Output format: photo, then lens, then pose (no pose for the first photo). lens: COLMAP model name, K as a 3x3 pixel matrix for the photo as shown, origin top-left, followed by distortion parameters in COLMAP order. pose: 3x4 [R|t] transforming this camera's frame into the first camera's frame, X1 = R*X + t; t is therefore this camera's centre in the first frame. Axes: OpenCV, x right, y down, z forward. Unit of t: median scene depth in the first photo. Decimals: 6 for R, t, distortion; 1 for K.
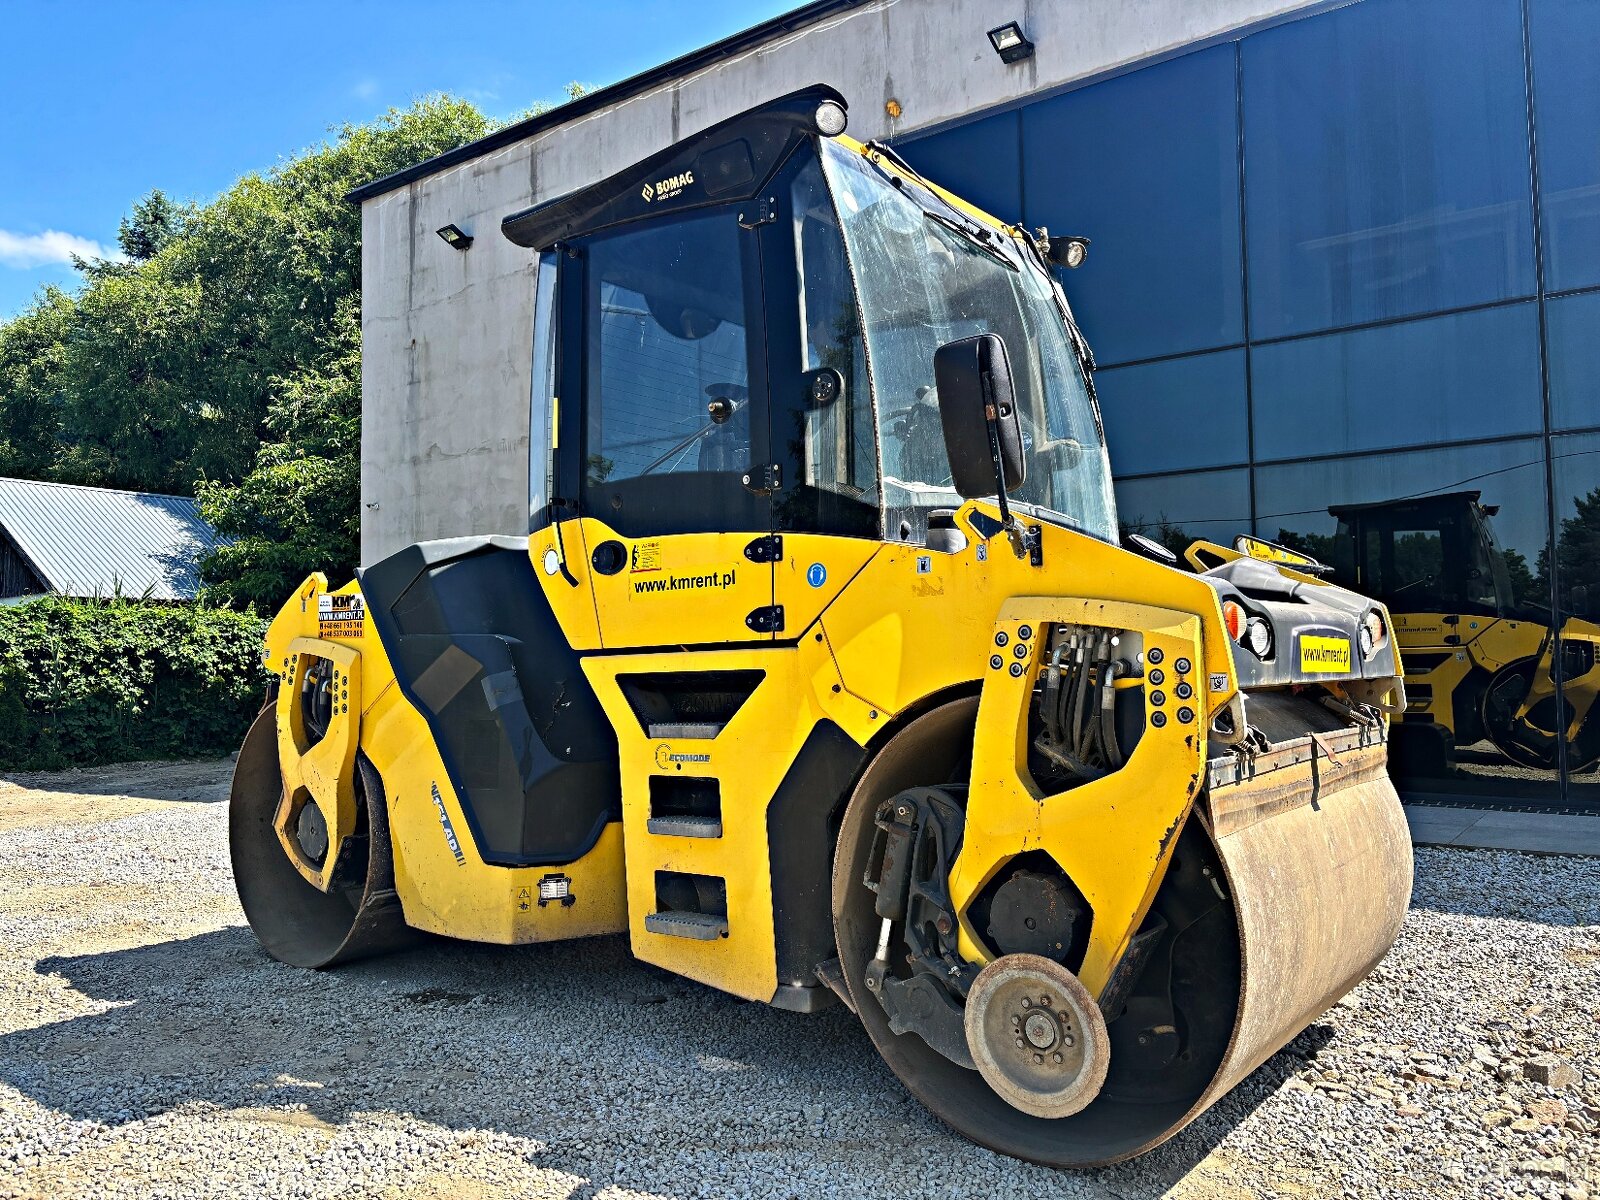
lens RADIAL K [[1212.2, 0, 804.4], [0, 1212.2, 587.1], [0, 0, 1]] dist [0.051656, -0.067943]
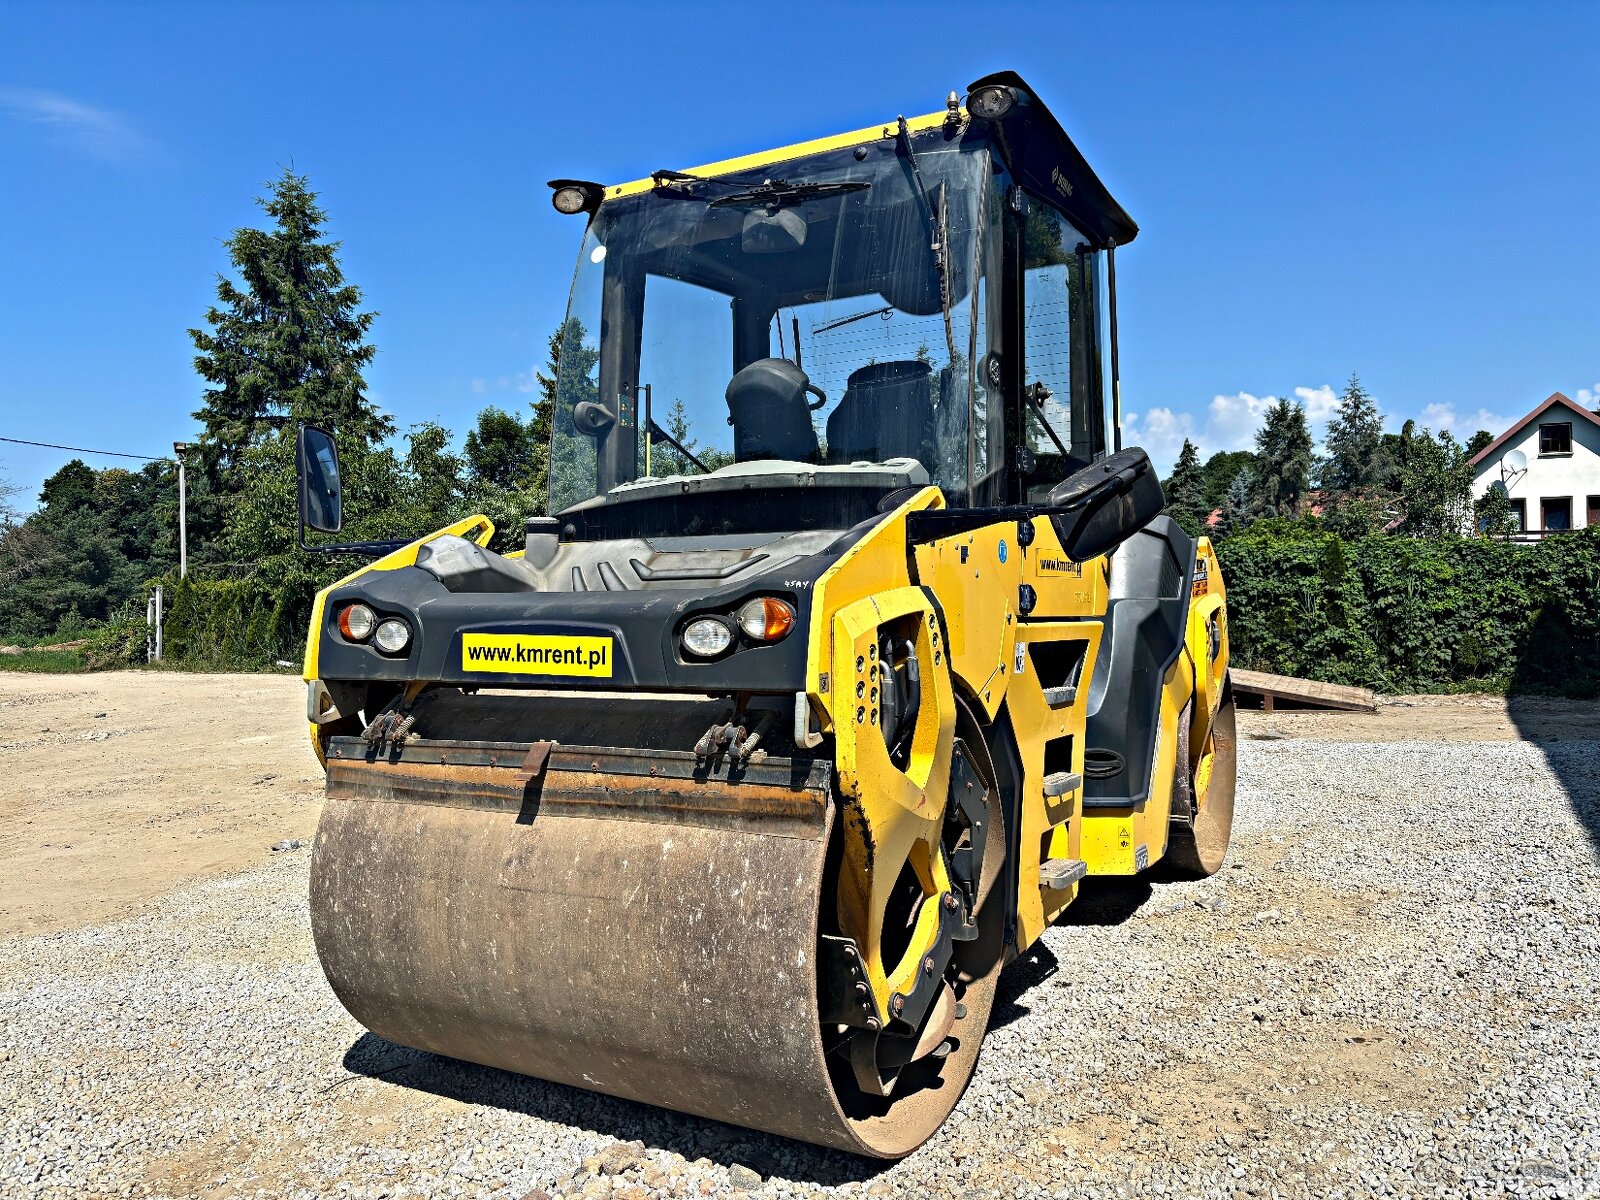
lens RADIAL K [[1212.2, 0, 804.4], [0, 1212.2, 587.1], [0, 0, 1]] dist [0.051656, -0.067943]
pose [[0.139498, 0.001603, -0.990221, 1.169063], [0.070614, 0.997437, 0.011562, 0.009219], [0.987701, -0.071536, 0.139027, 0.946432]]
